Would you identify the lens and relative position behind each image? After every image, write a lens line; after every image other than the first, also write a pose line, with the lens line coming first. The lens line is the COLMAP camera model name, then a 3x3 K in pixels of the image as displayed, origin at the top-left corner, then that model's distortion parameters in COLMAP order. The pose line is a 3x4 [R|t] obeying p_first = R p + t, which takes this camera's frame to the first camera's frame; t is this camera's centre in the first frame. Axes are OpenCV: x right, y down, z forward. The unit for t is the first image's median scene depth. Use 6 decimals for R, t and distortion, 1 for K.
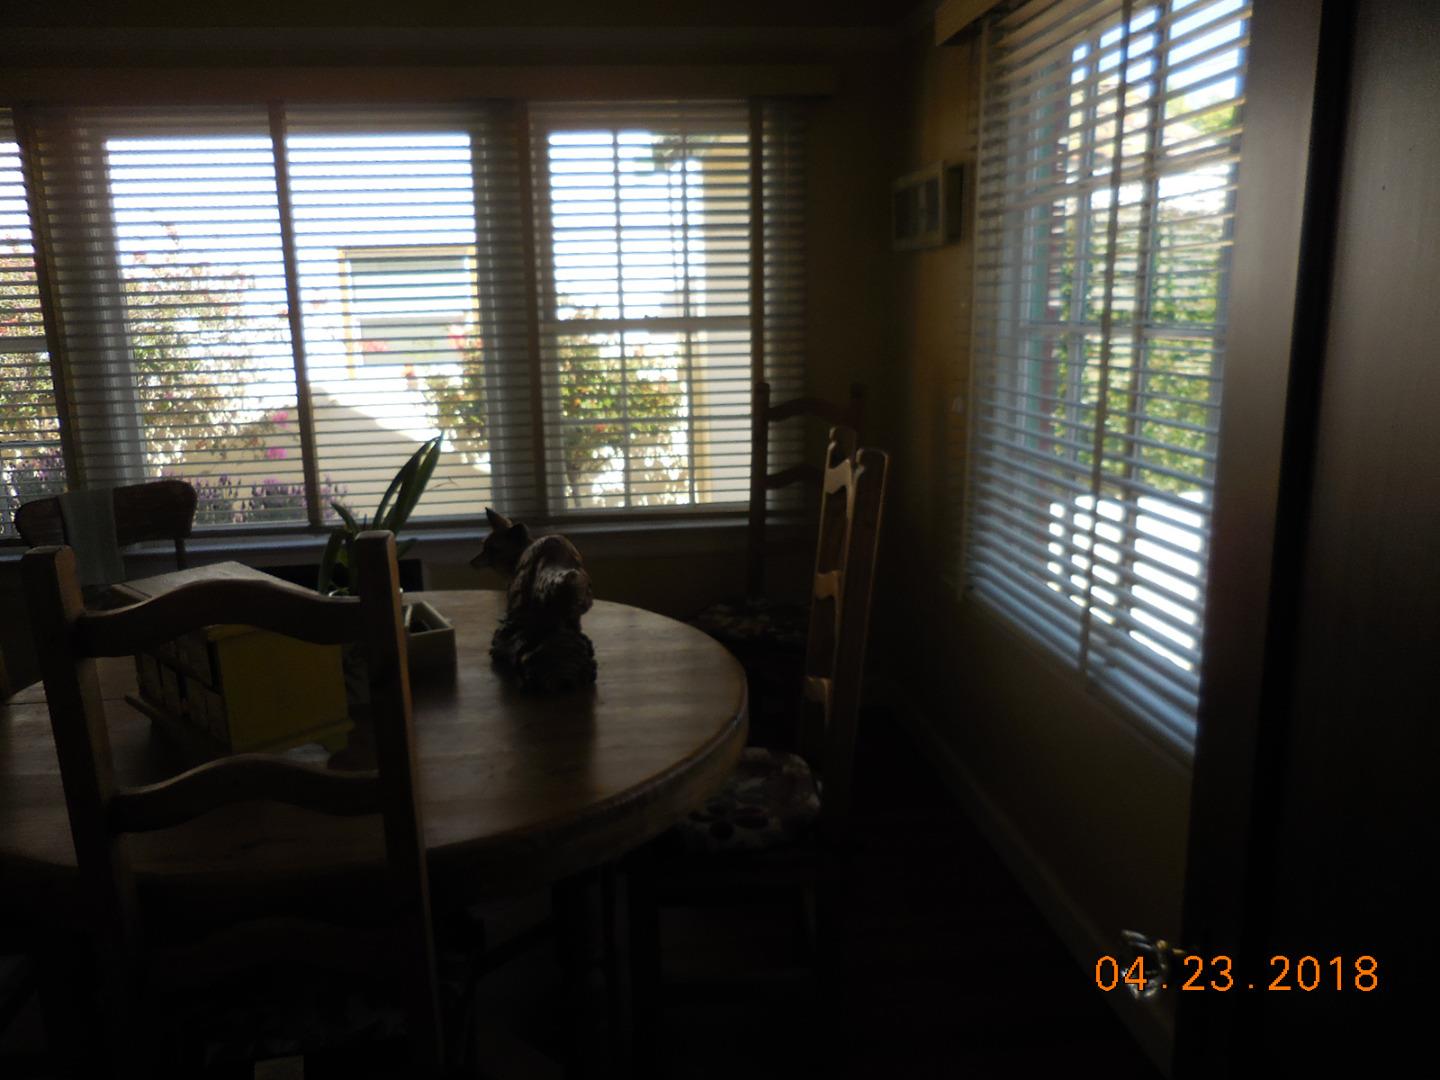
lens RADIAL K [[1168.5, 0, 720.0], [0, 1168.5, 540.0], [0, 0, 1]] dist [-0.003152, -0.010463]
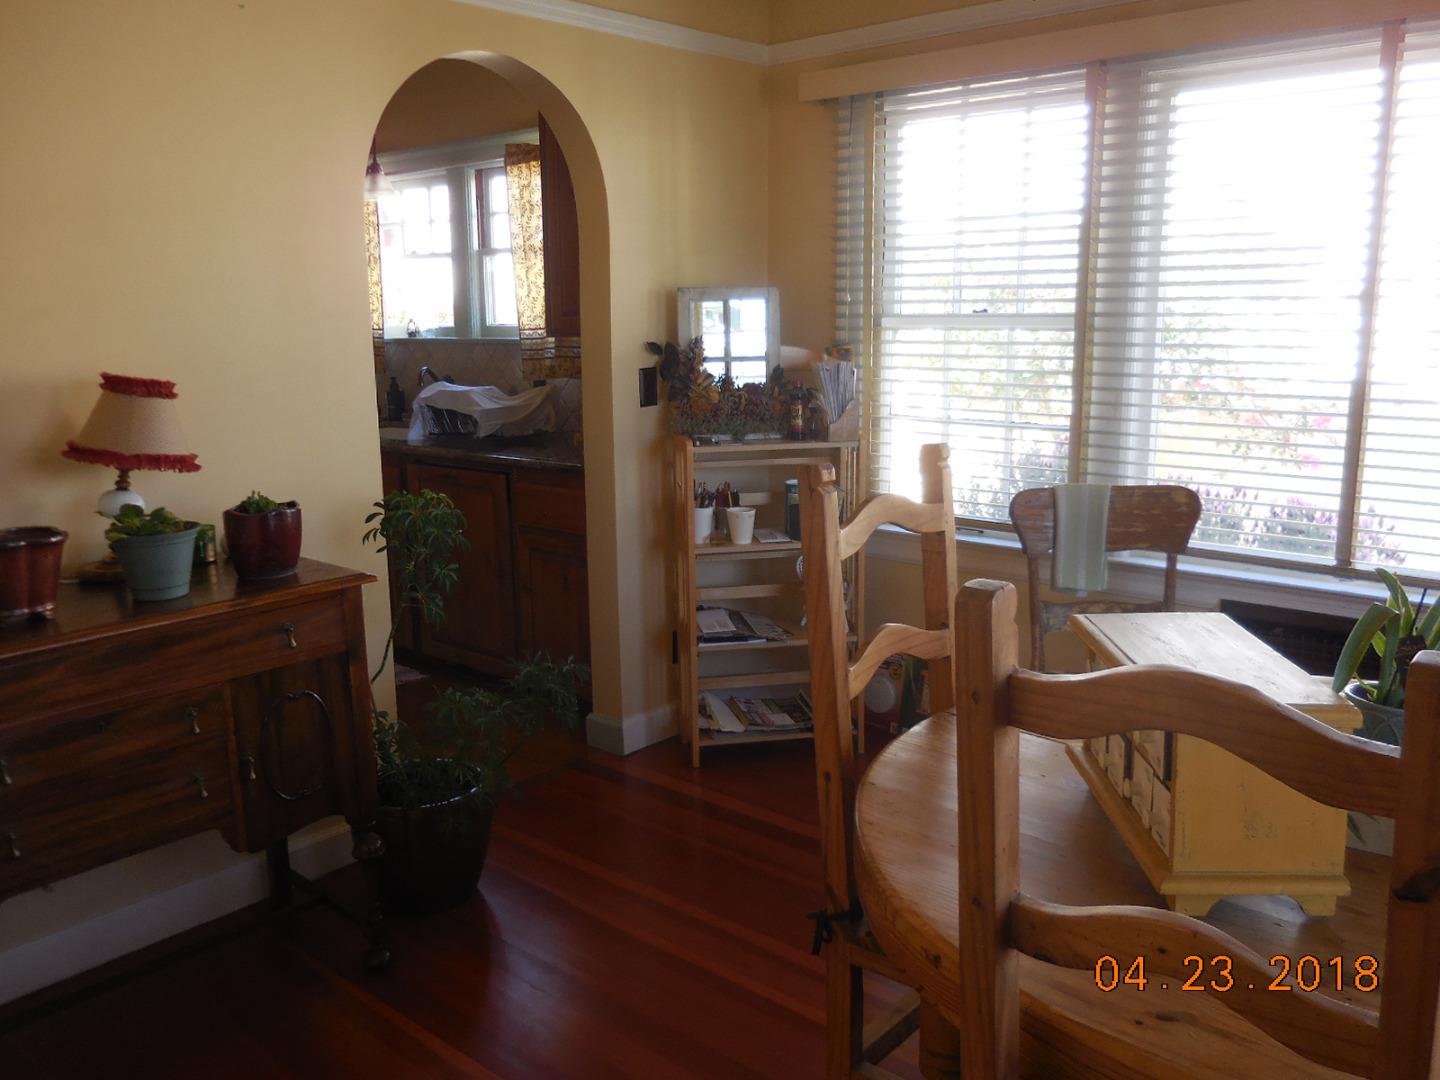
lens RADIAL K [[1168.5, 0, 720.0], [0, 1168.5, 540.0], [0, 0, 1]] dist [-0.003152, -0.010463]
pose [[0.671511, 0.165130, -0.722361, -0.069015], [-0.153248, 0.984726, 0.082645, -0.031551], [0.724974, 0.055203, 0.686560, 0.169695]]
